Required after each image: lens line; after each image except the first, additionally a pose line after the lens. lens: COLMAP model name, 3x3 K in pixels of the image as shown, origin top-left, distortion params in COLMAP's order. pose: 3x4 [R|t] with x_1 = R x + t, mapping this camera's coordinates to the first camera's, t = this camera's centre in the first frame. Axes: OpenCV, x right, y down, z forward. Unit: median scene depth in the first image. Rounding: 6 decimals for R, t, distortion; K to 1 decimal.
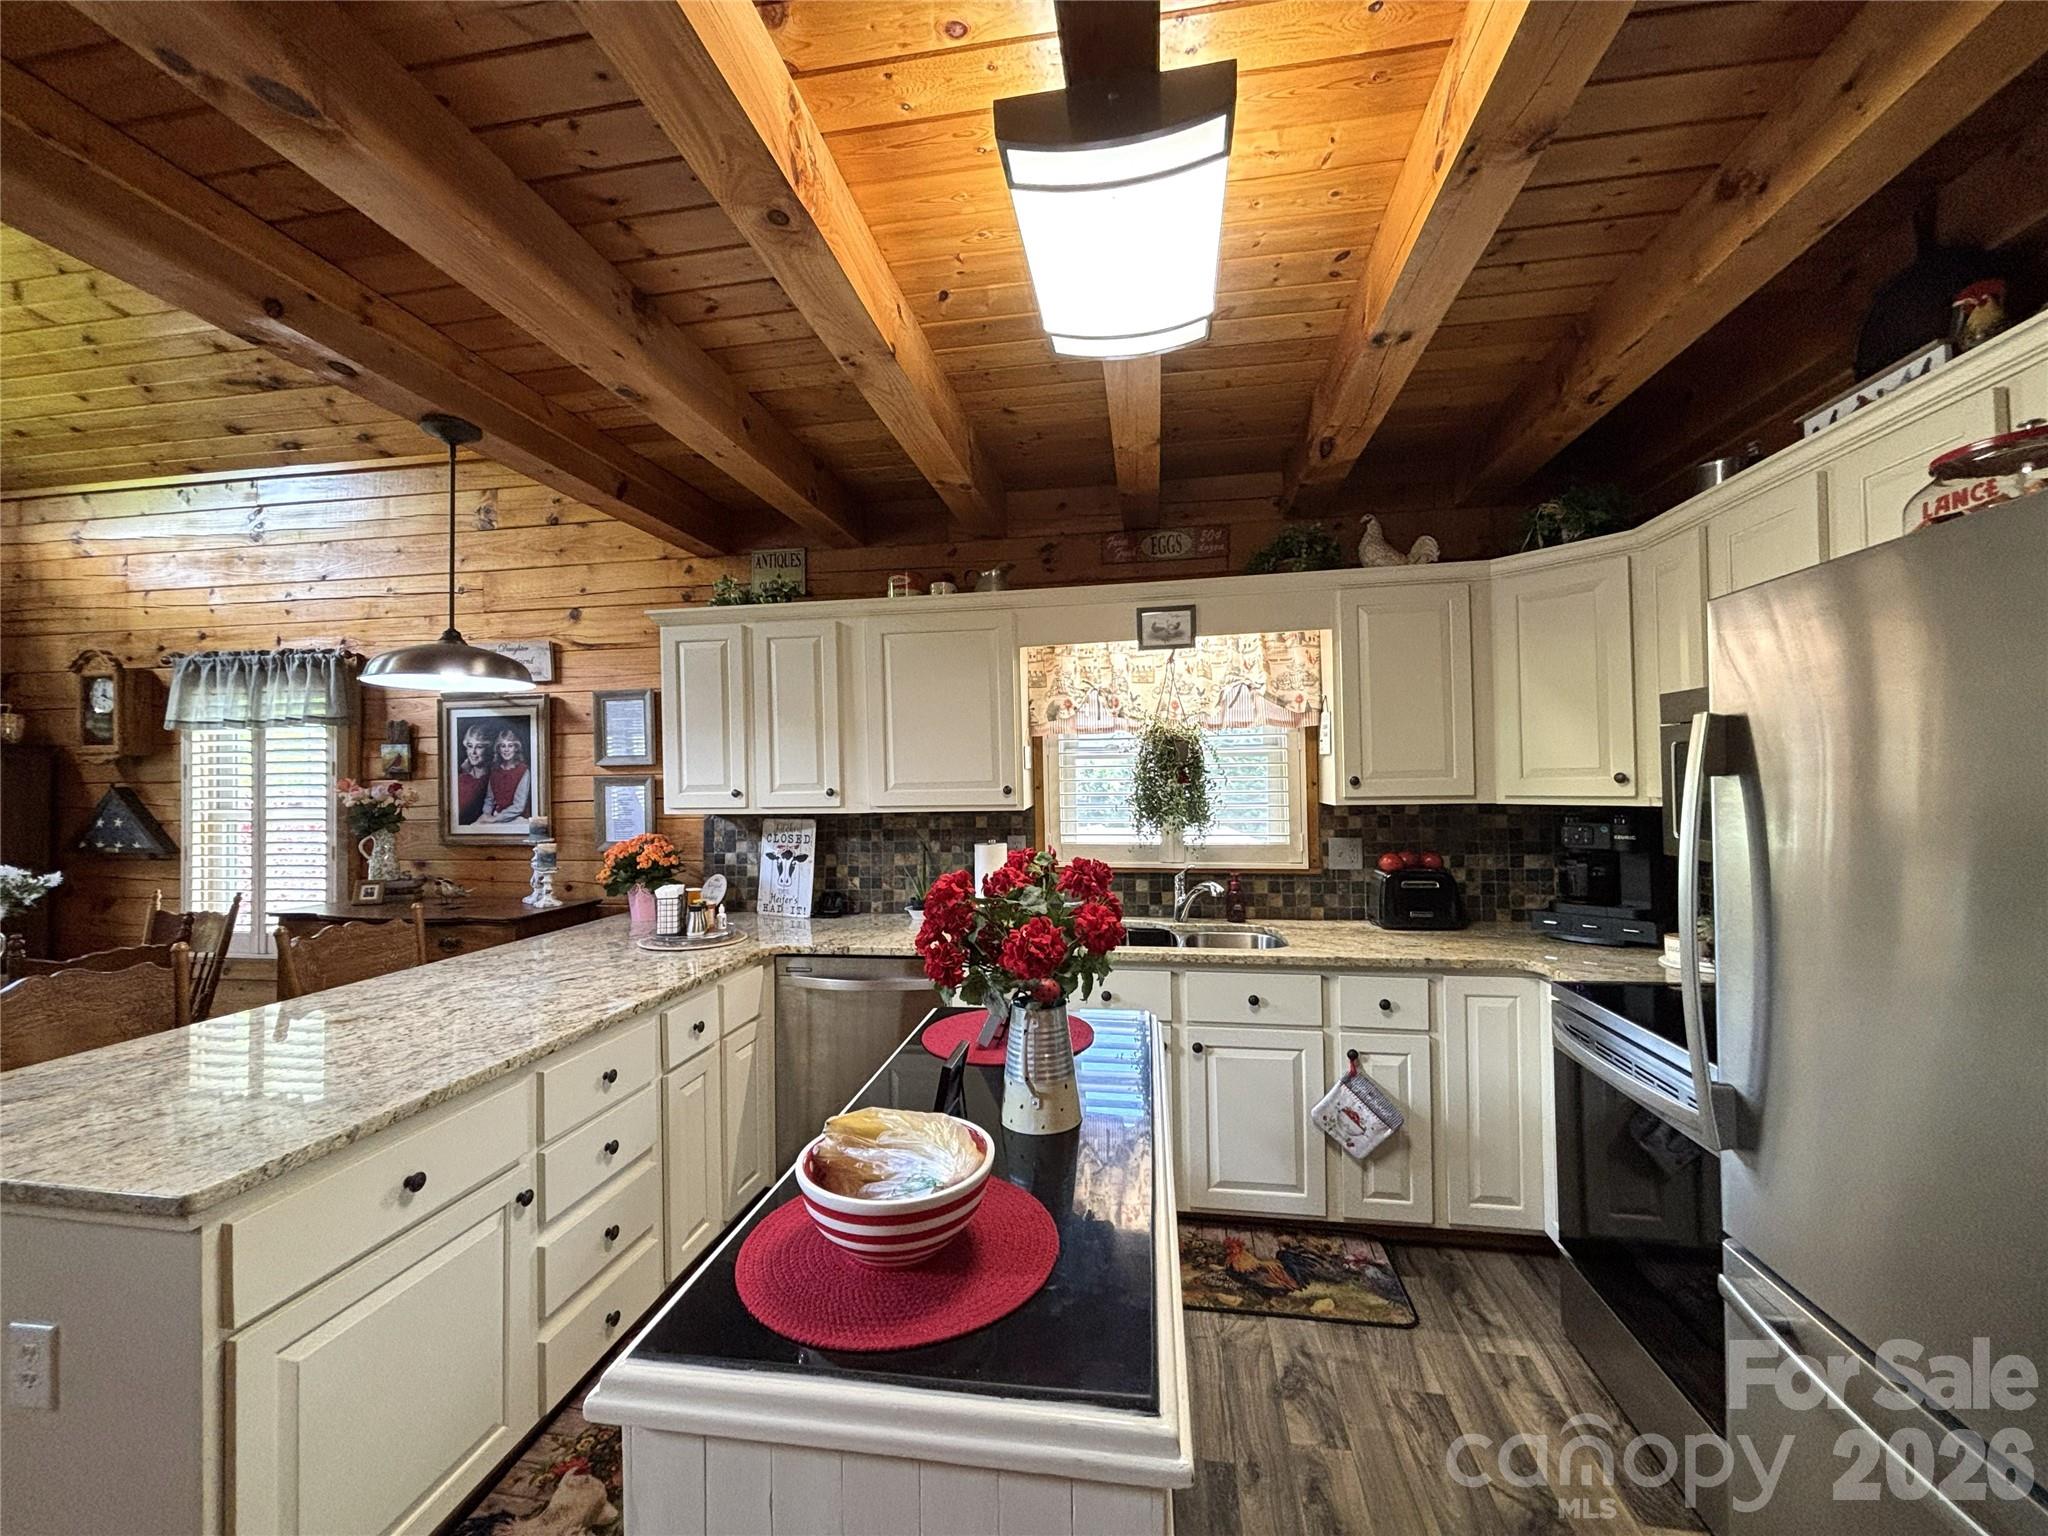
lens RADIAL K [[834.2, 0, 1019.0], [0, 834.2, 769.8], [0, 0, 1]] dist [0.003660, -0.001107]
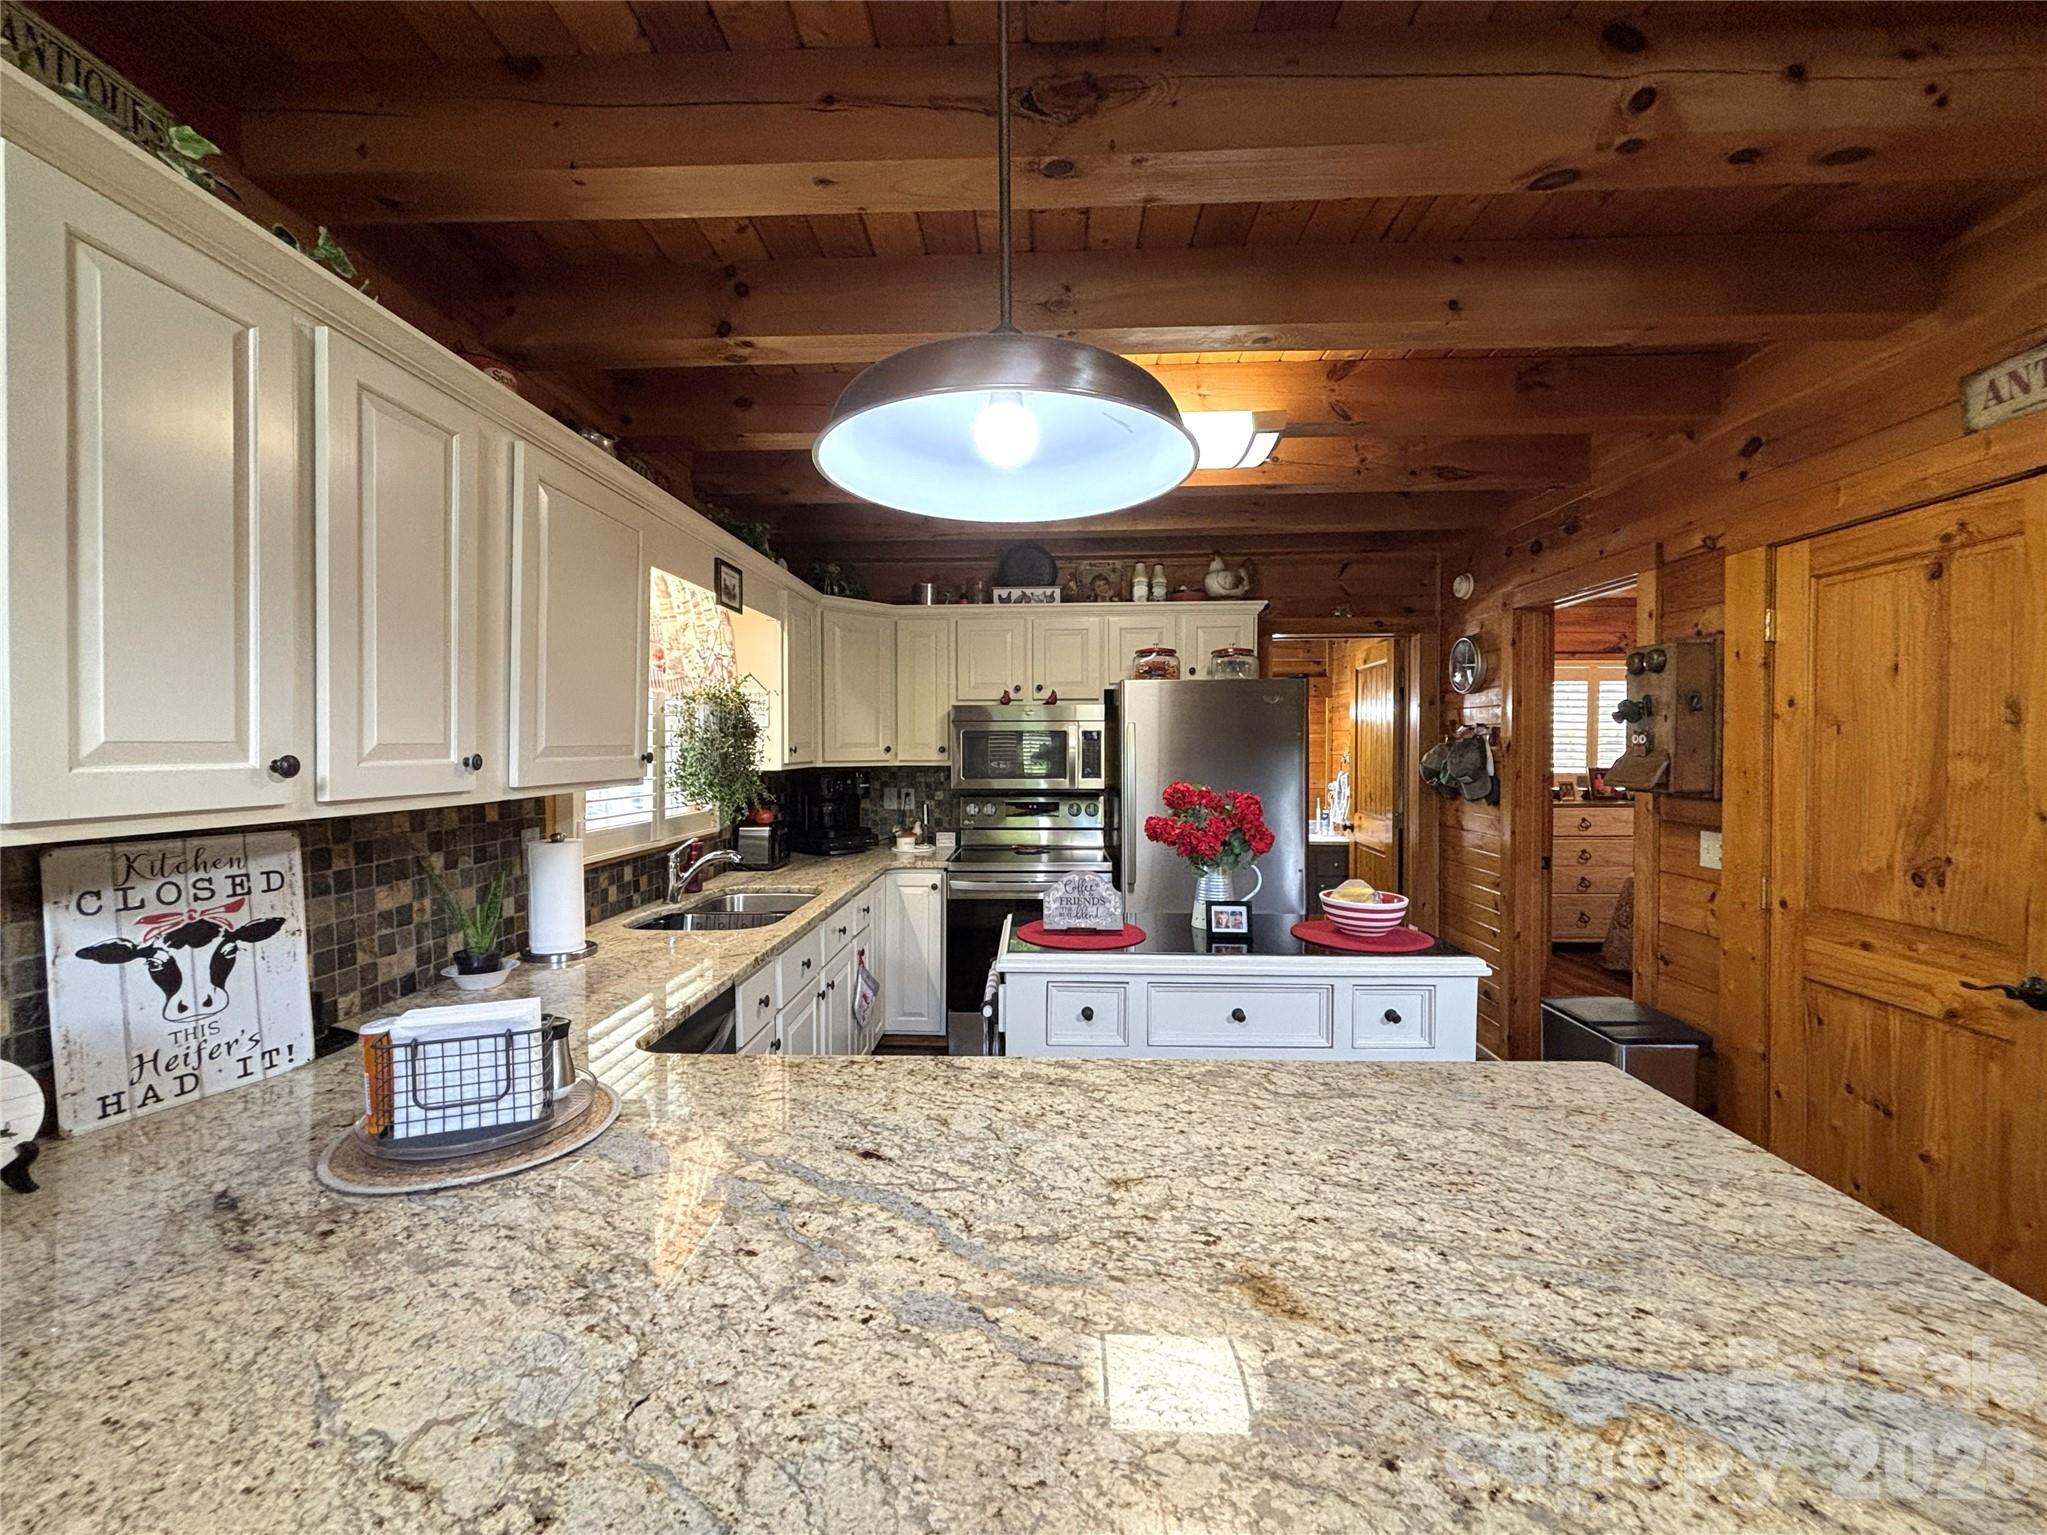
lens RADIAL K [[833.8, 0, 1019.7], [0, 833.8, 758.1], [0, 0, 1]] dist [0.003660, -0.001107]
pose [[-0.132420, -0.002763, 0.991190, -0.669260], [-0.014160, 0.999899, 0.000895, 0.015688], [-0.991093, -0.013917, -0.132446, 0.648459]]
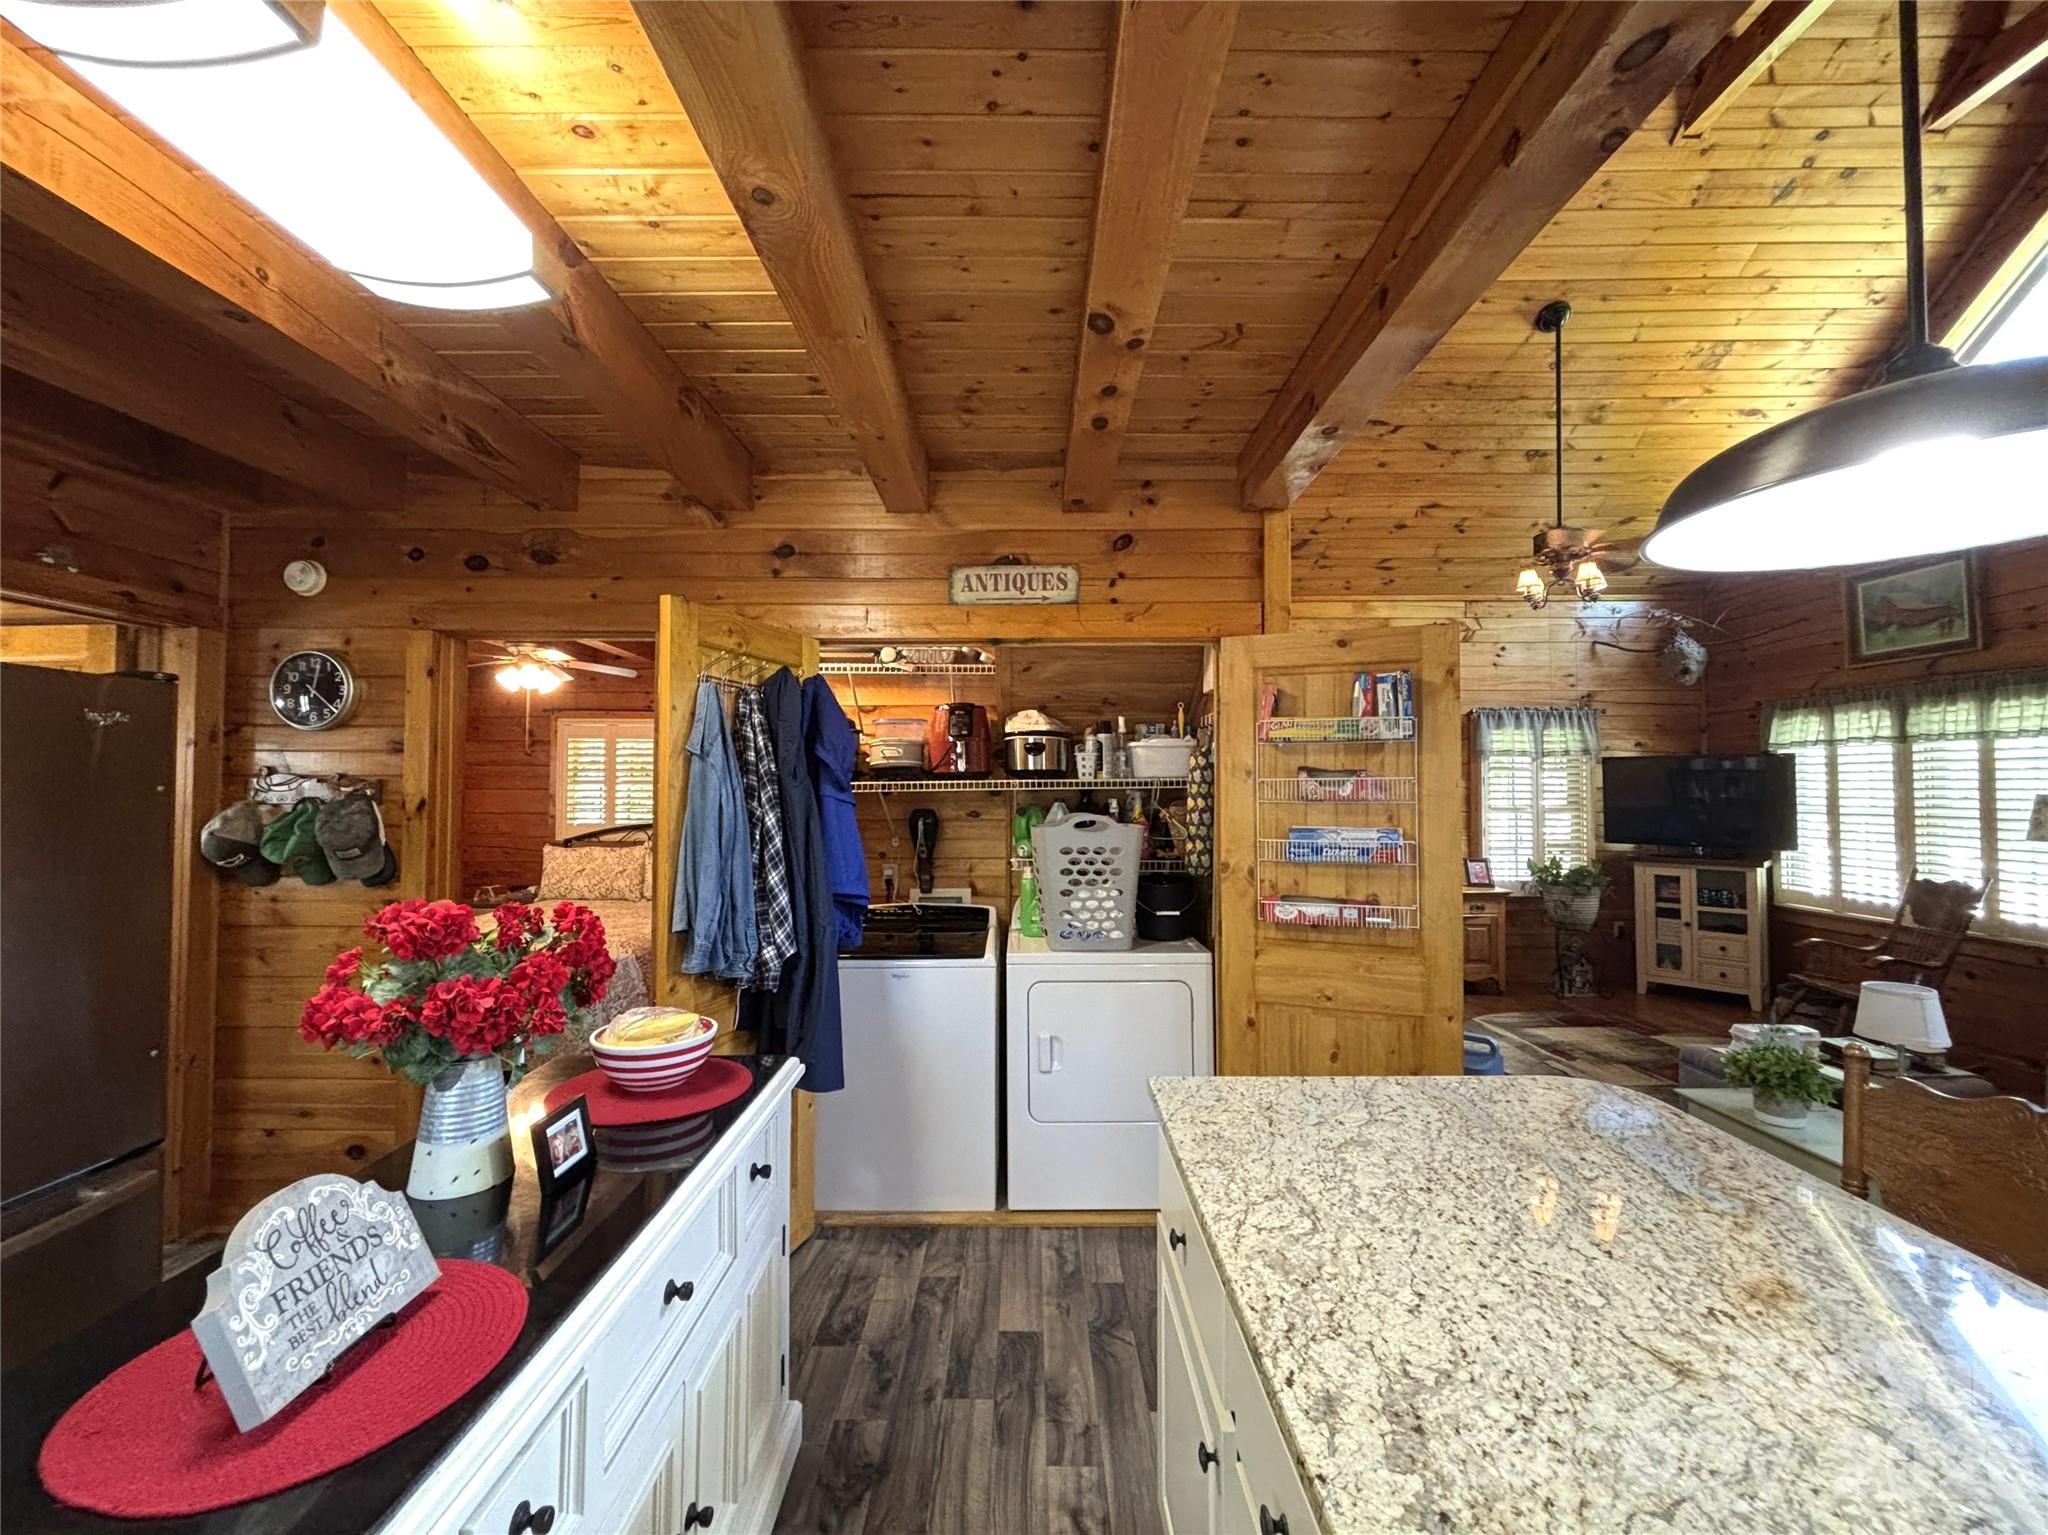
lens RADIAL K [[834.2, 0, 1001.8], [0, 834.2, 765.7], [0, 0, 1]] dist [0.003660, -0.001107]
pose [[-0.988388, 0.008013, -0.151737, -0.158002], [0.015259, 0.998795, -0.046648, -0.000060], [0.151180, -0.048422, -0.987320, 0.788386]]
